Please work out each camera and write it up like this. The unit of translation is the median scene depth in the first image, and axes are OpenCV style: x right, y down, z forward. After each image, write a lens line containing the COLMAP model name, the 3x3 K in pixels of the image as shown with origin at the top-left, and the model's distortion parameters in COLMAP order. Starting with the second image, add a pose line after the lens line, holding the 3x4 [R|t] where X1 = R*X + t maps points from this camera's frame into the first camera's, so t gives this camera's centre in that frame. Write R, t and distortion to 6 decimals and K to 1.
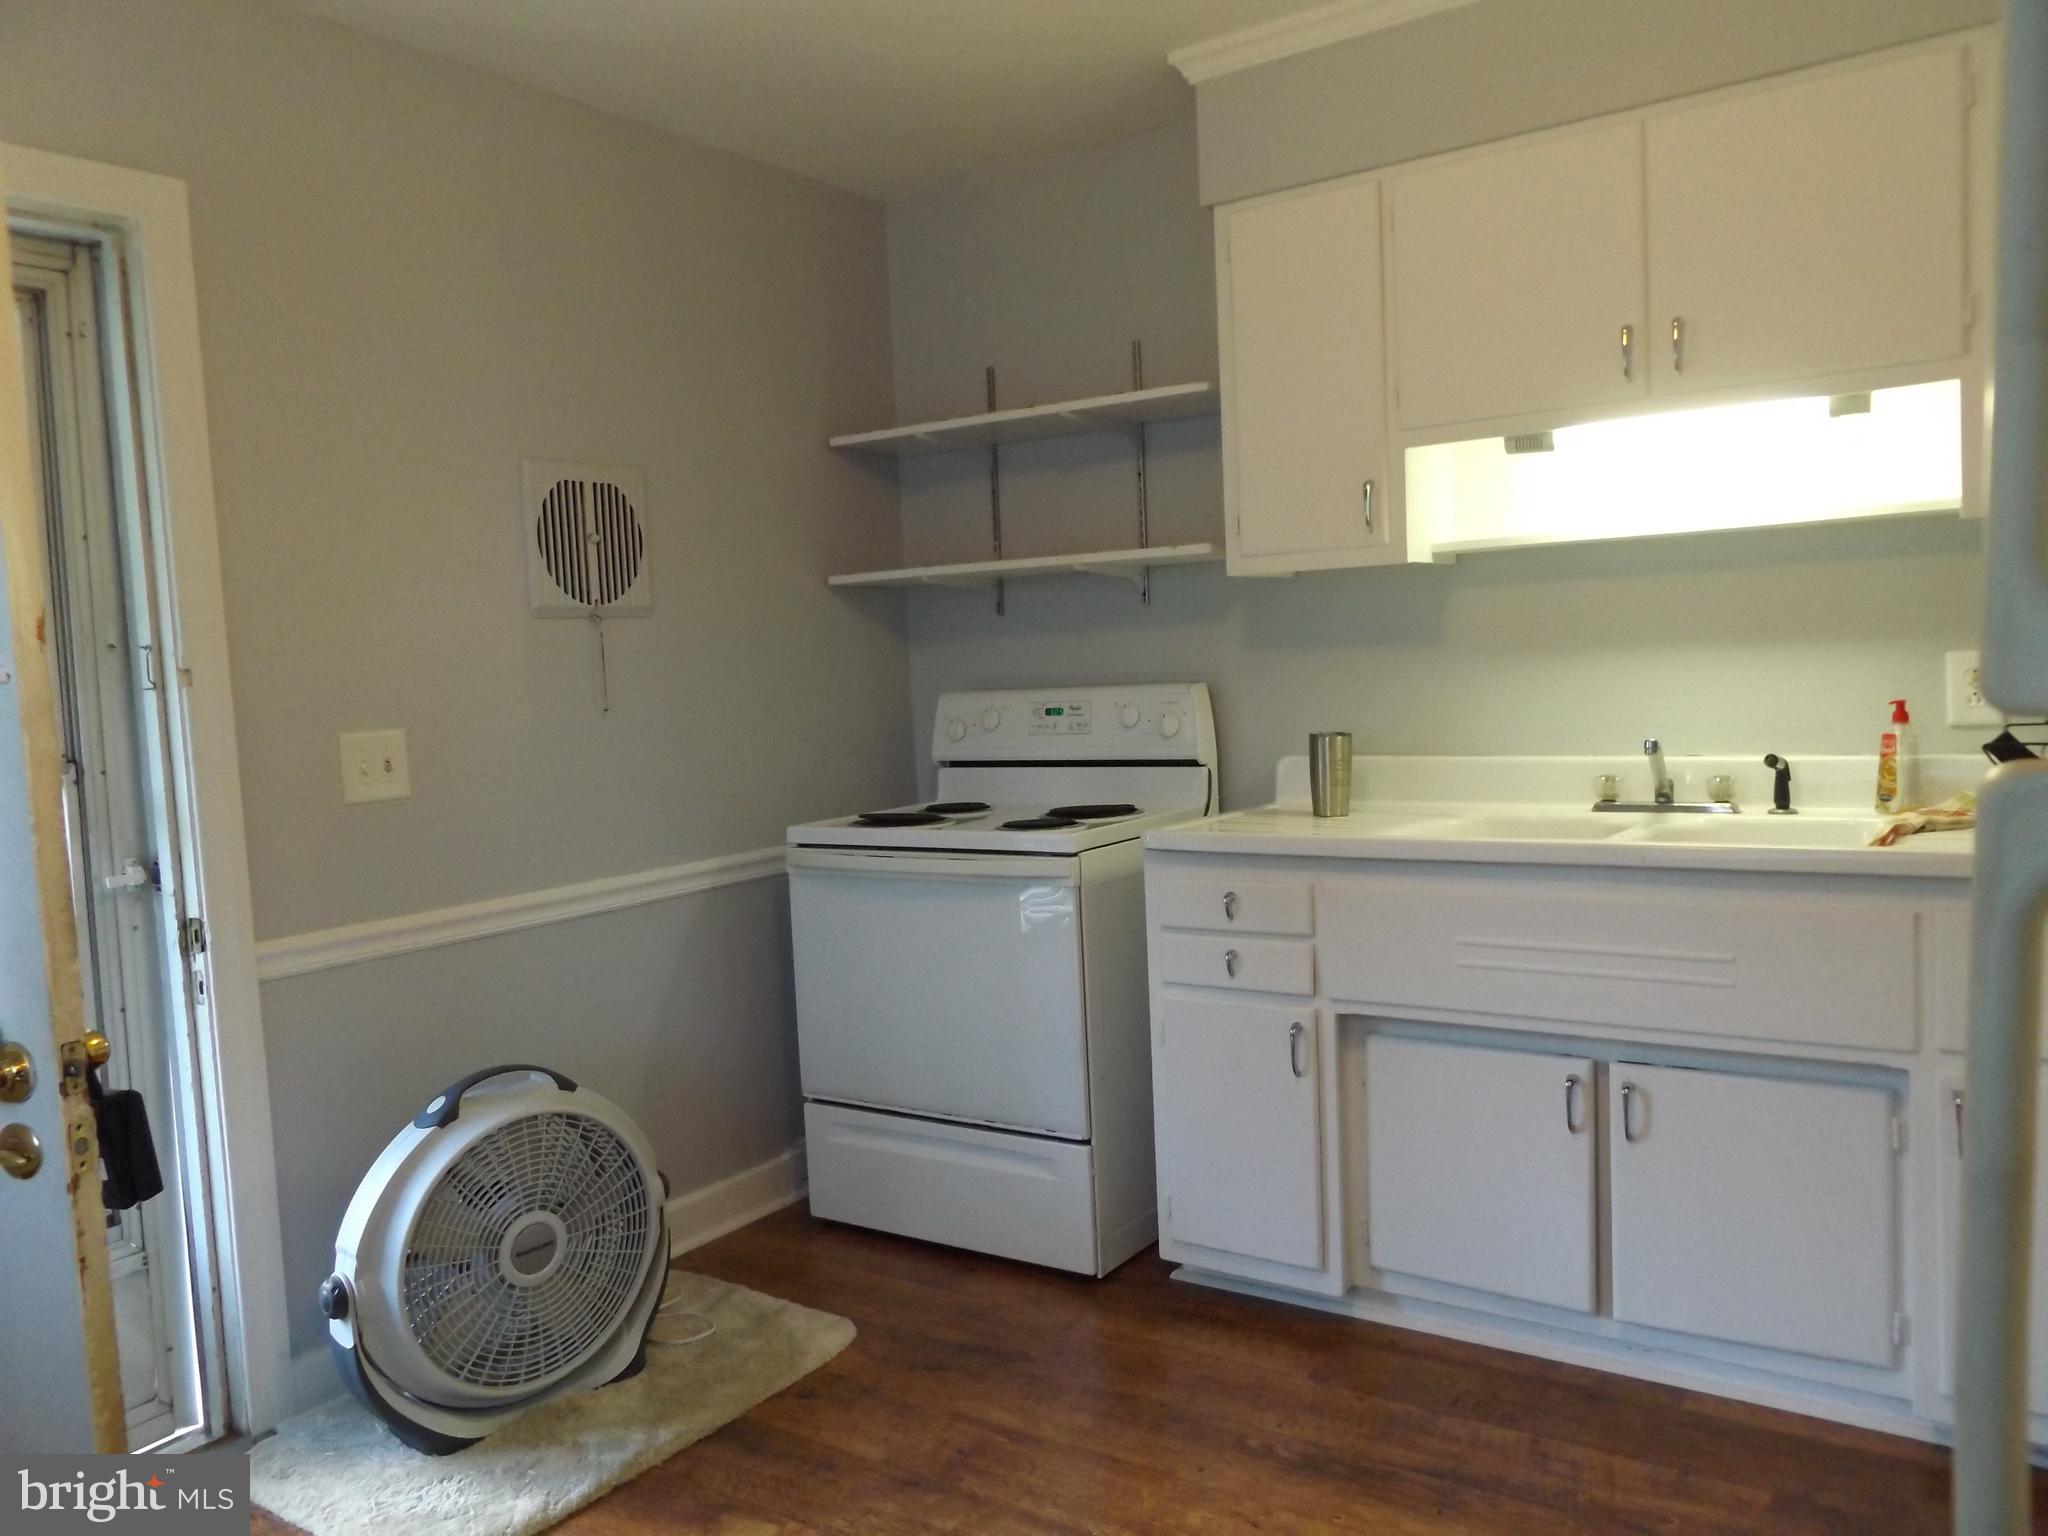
lens RADIAL K [[1550.0, 0, 1024.0], [0, 1550.0, 768.0], [0, 0, 1]] dist [0.015045, -0.011026]
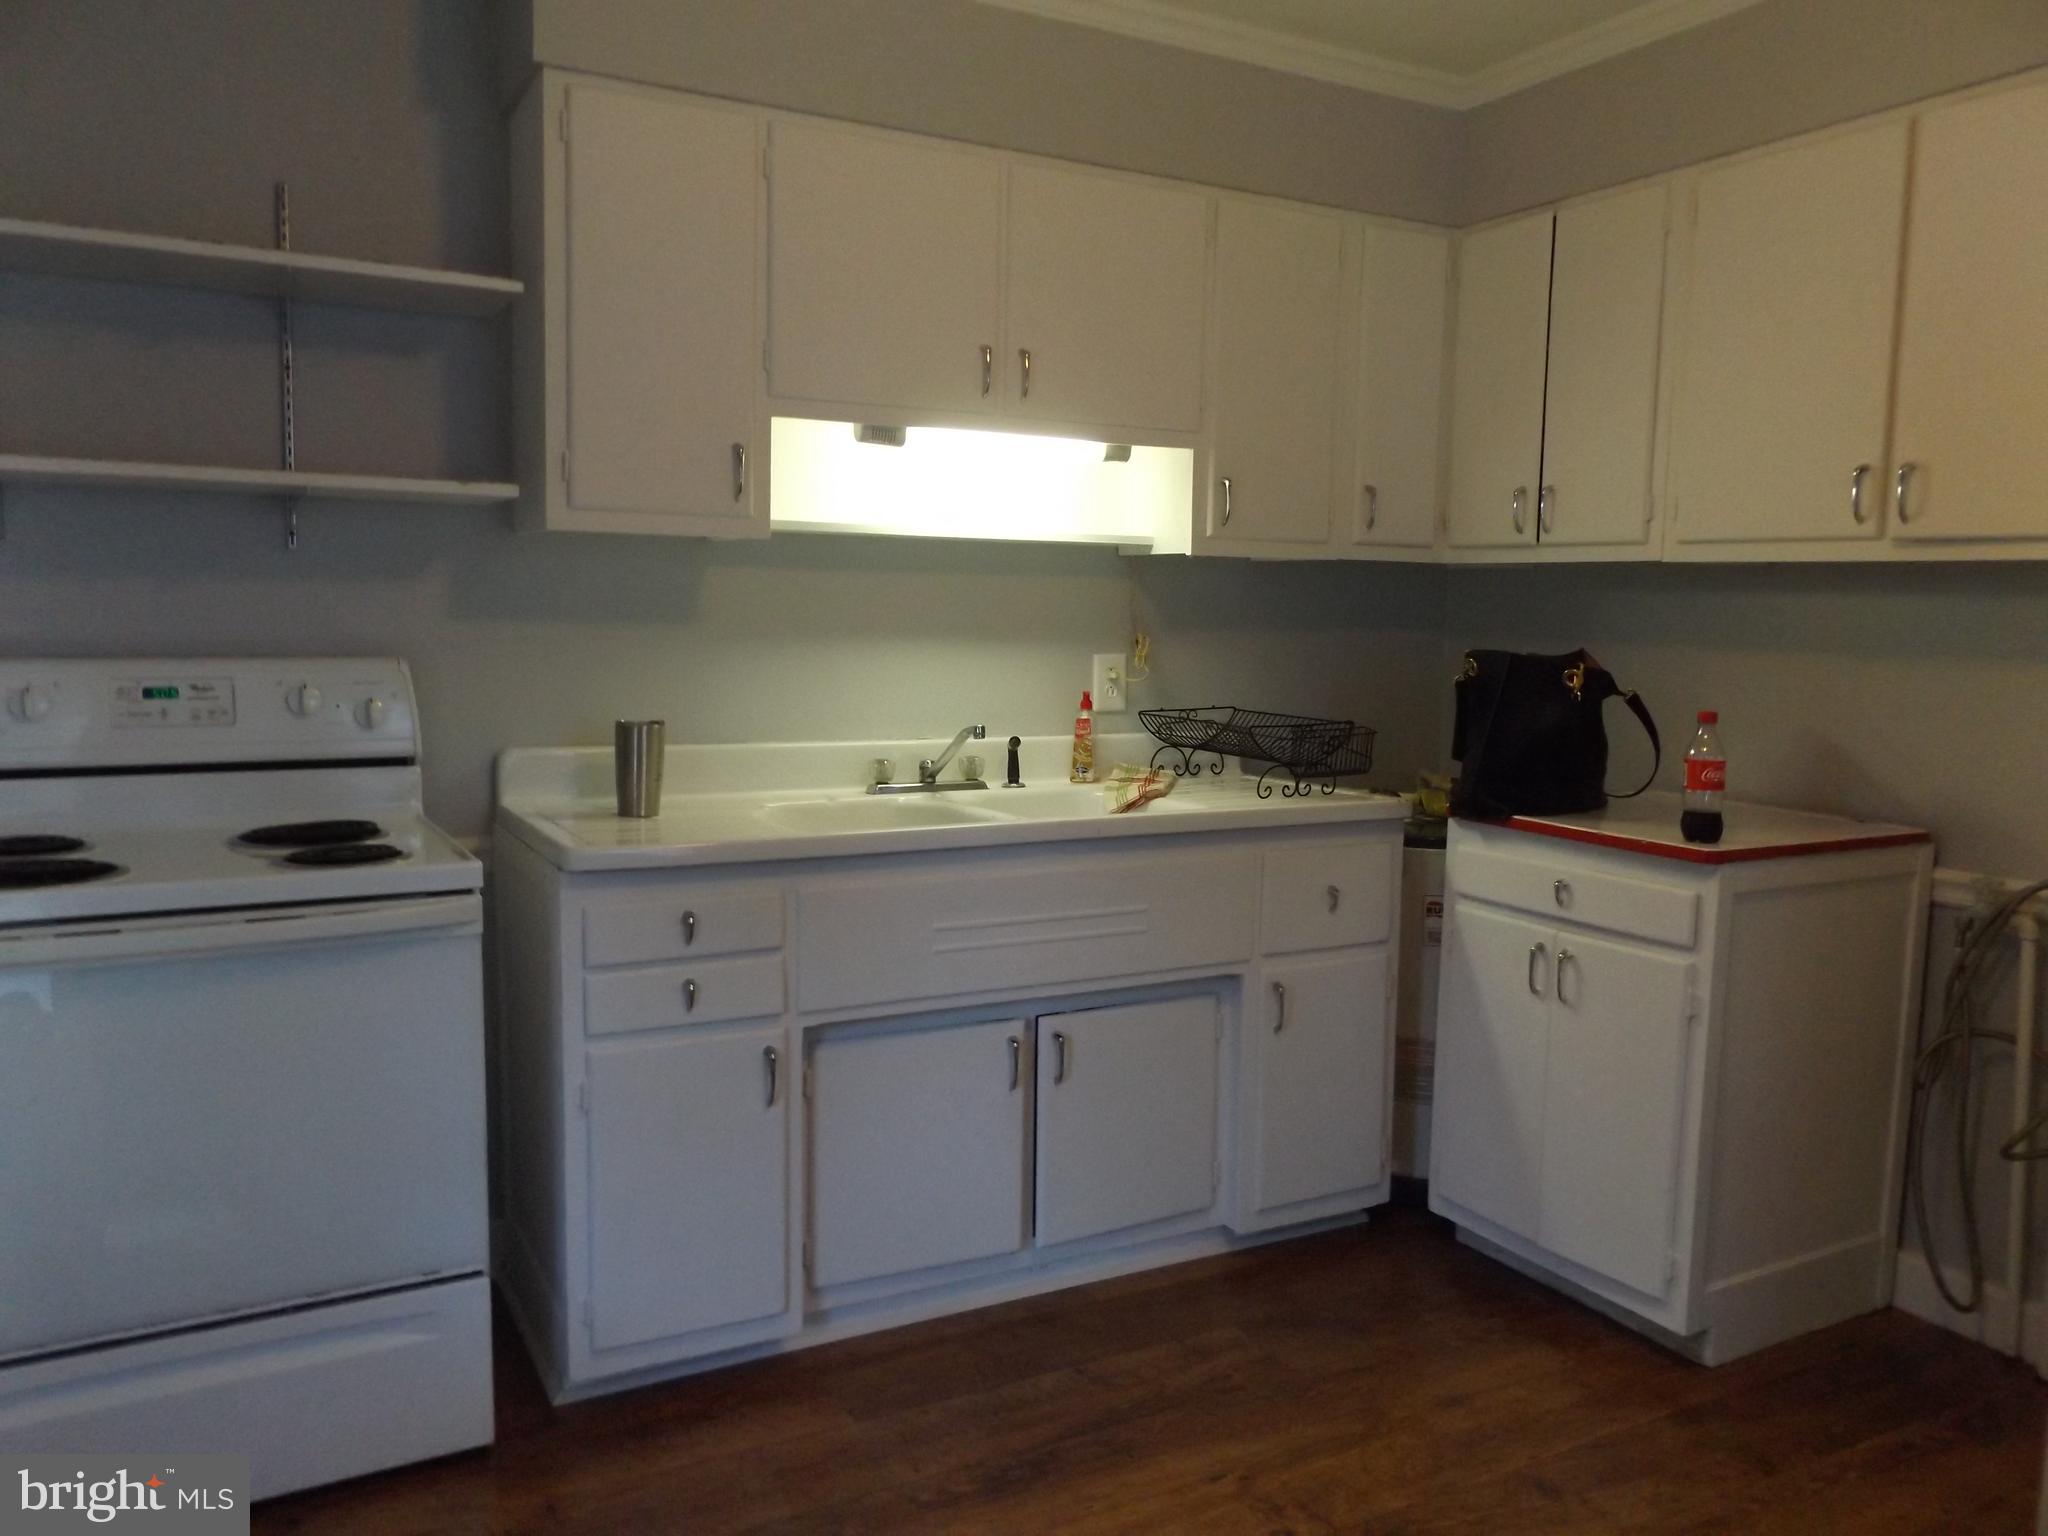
lens RADIAL K [[1550.0, 0, 1024.0], [0, 1550.0, 768.0], [0, 0, 1]] dist [0.015045, -0.011026]
pose [[0.442800, -0.037393, 0.895840, -0.552140], [0.022822, 0.999276, 0.030430, -0.020244], [-0.896330, 0.006970, 0.443333, 0.468144]]
